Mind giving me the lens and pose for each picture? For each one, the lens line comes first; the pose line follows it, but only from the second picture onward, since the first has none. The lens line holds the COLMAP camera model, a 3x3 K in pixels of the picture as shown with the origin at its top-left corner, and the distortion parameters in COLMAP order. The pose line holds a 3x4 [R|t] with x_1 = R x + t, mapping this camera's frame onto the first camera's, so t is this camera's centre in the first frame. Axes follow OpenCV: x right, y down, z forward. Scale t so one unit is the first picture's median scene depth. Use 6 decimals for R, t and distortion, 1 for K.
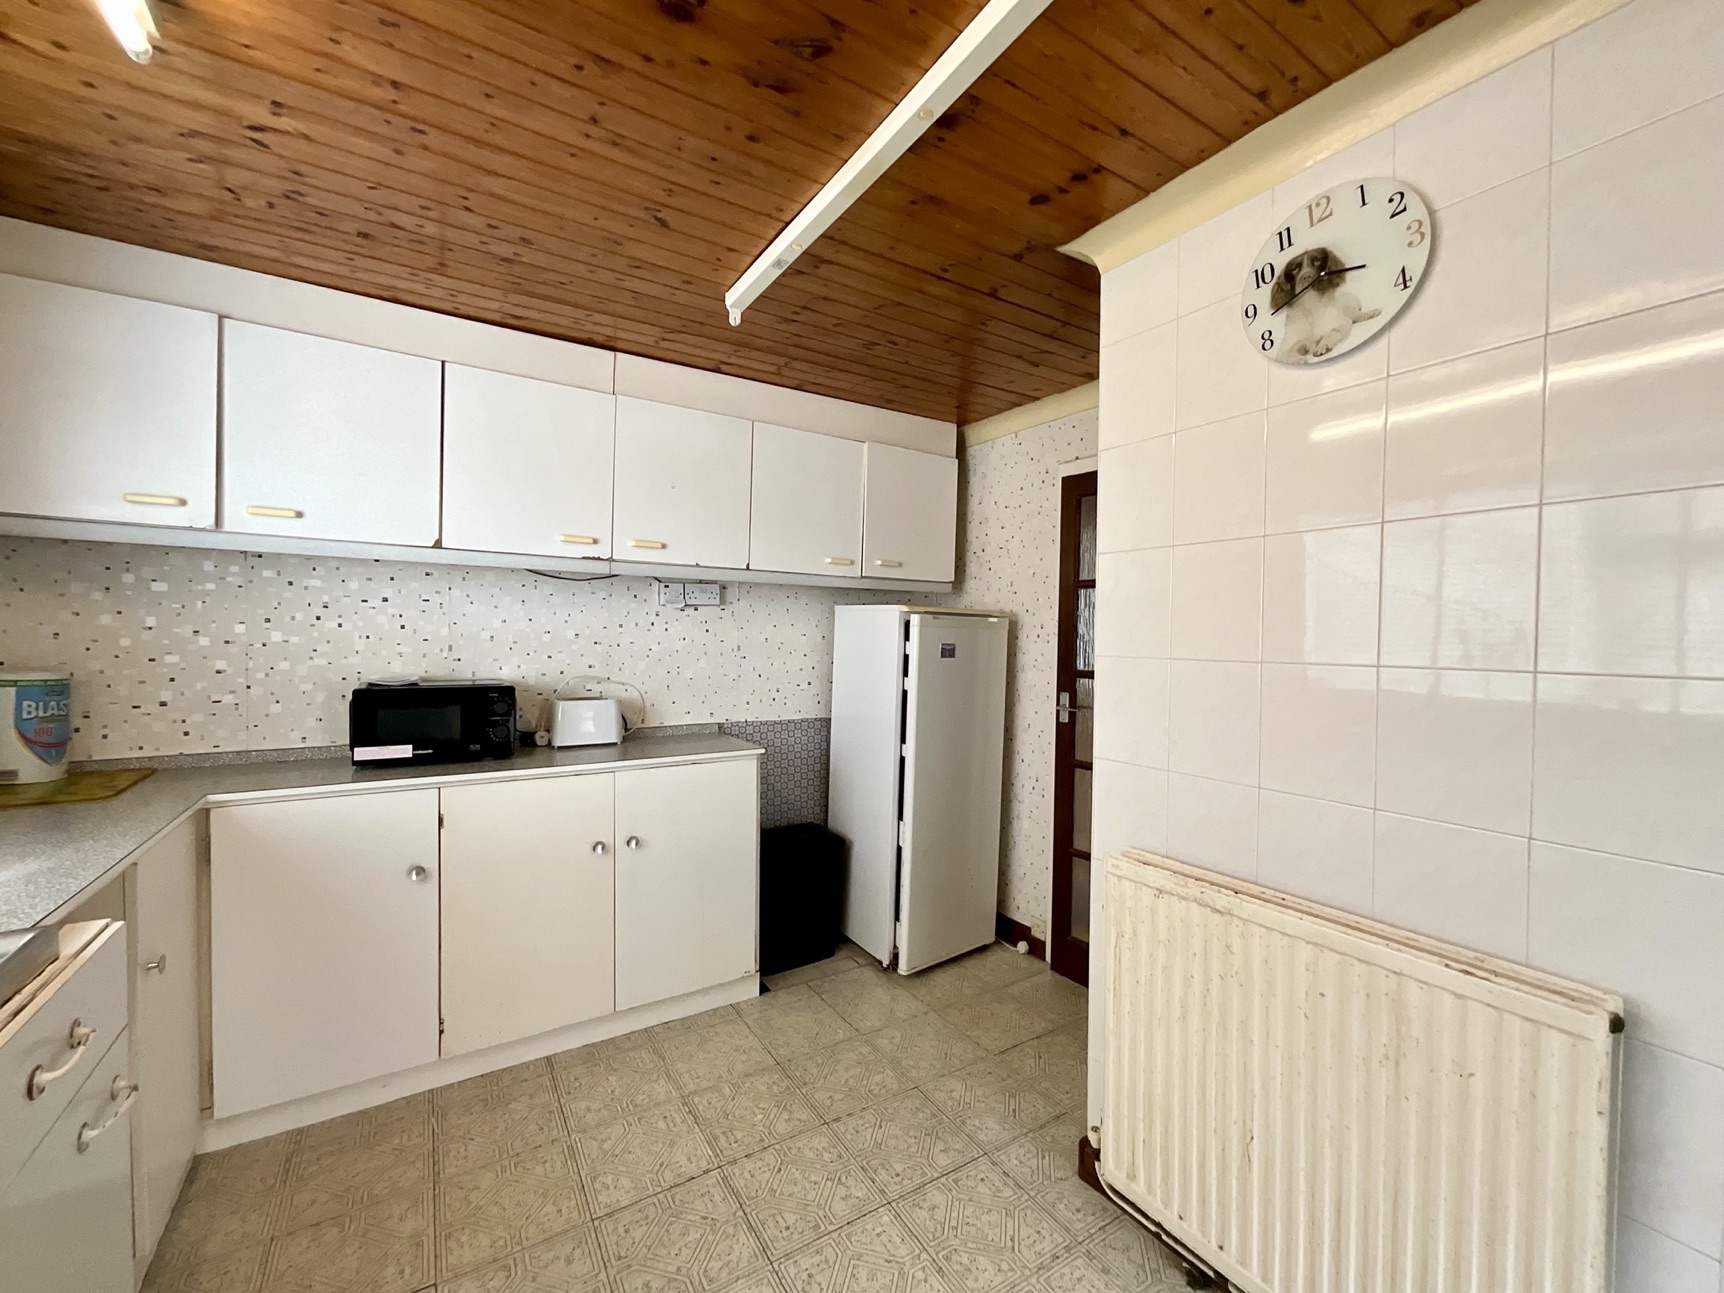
lens RADIAL K [[706.8, 0, 855.0], [0, 706.8, 648.9], [0, 0, 1]] dist [0.000628, 0.000172]
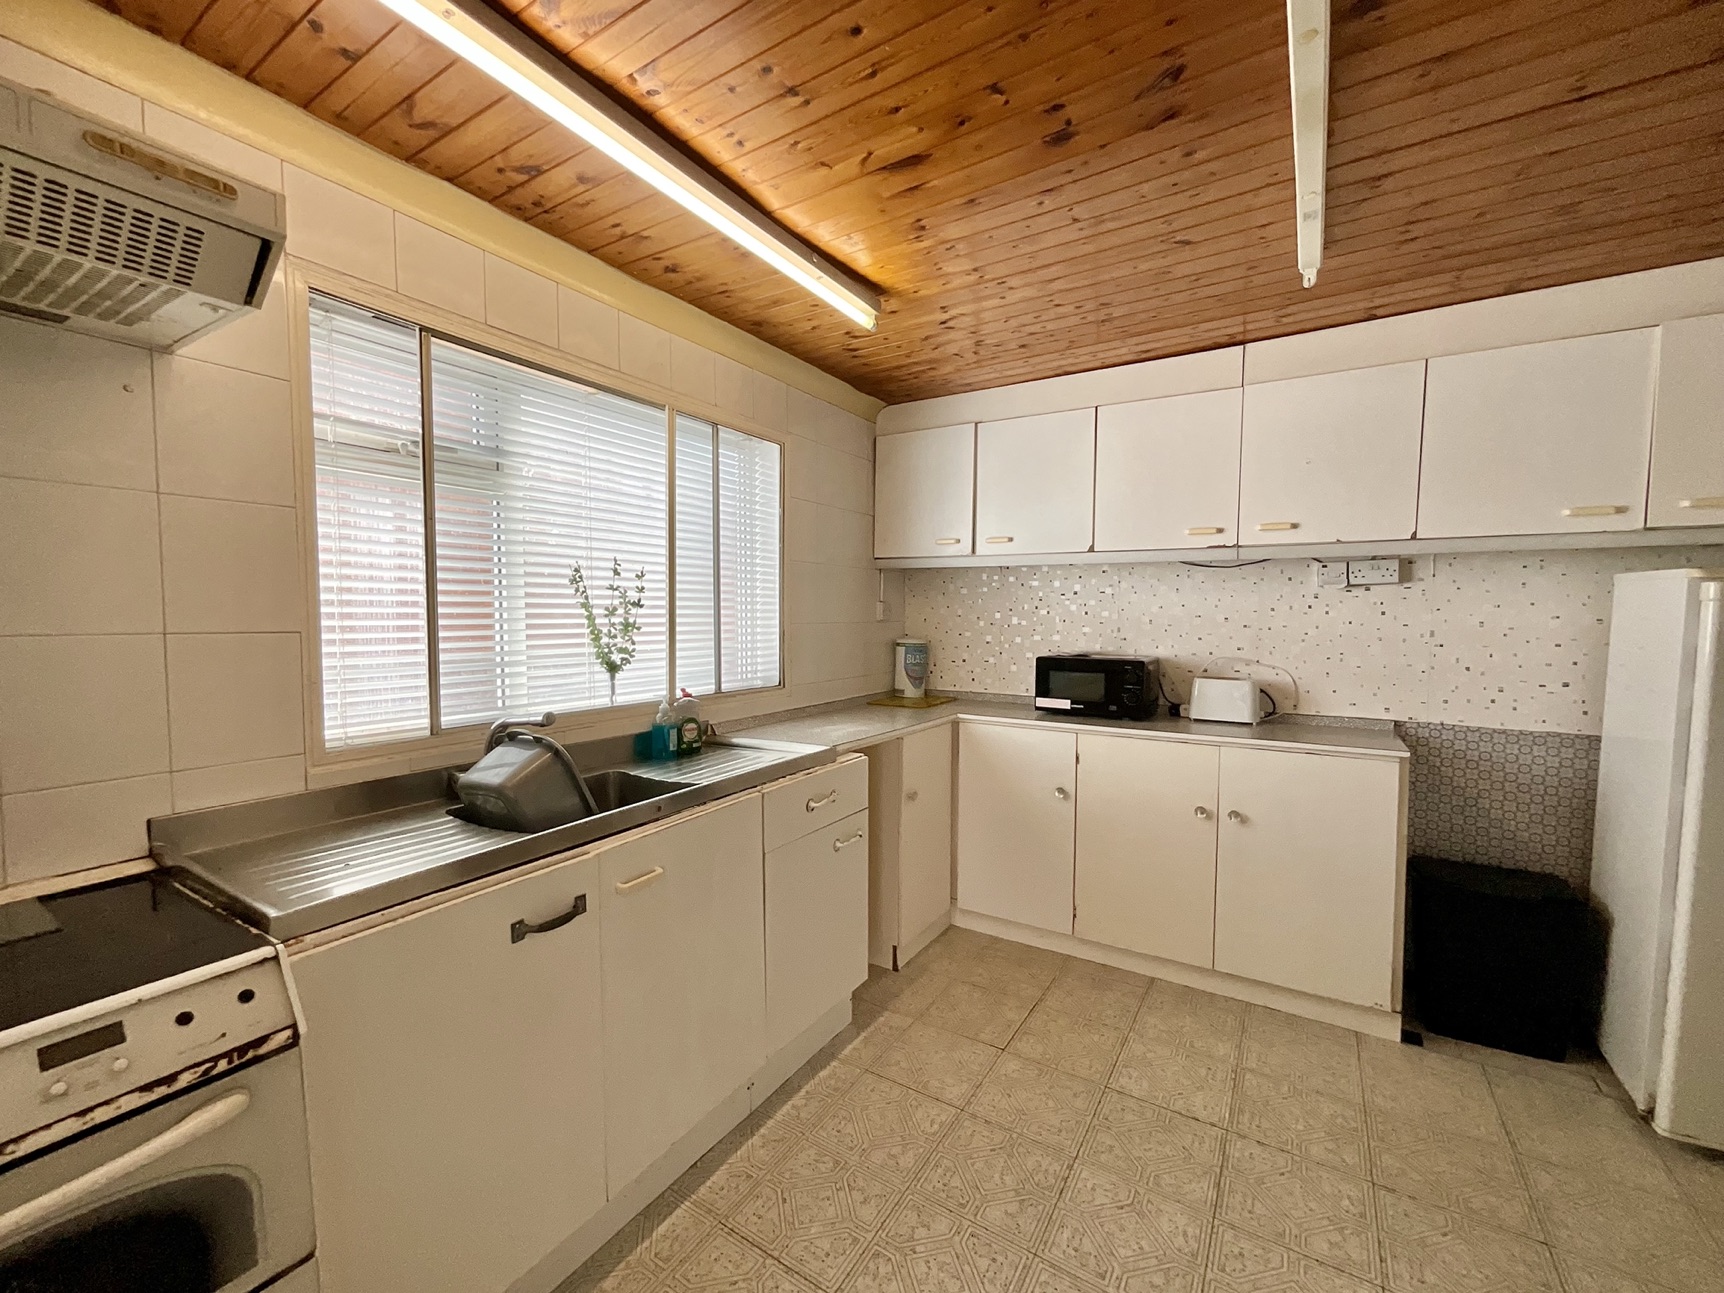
lens RADIAL K [[706.8, 0, 855.0], [0, 706.8, 648.9], [0, 0, 1]] dist [0.000628, 0.000172]
pose [[0.420079, 0.032346, -0.906911, 0.392446], [-0.017420, 0.999468, 0.027579, 0.007178], [0.907320, 0.004213, 0.420419, 0.052953]]
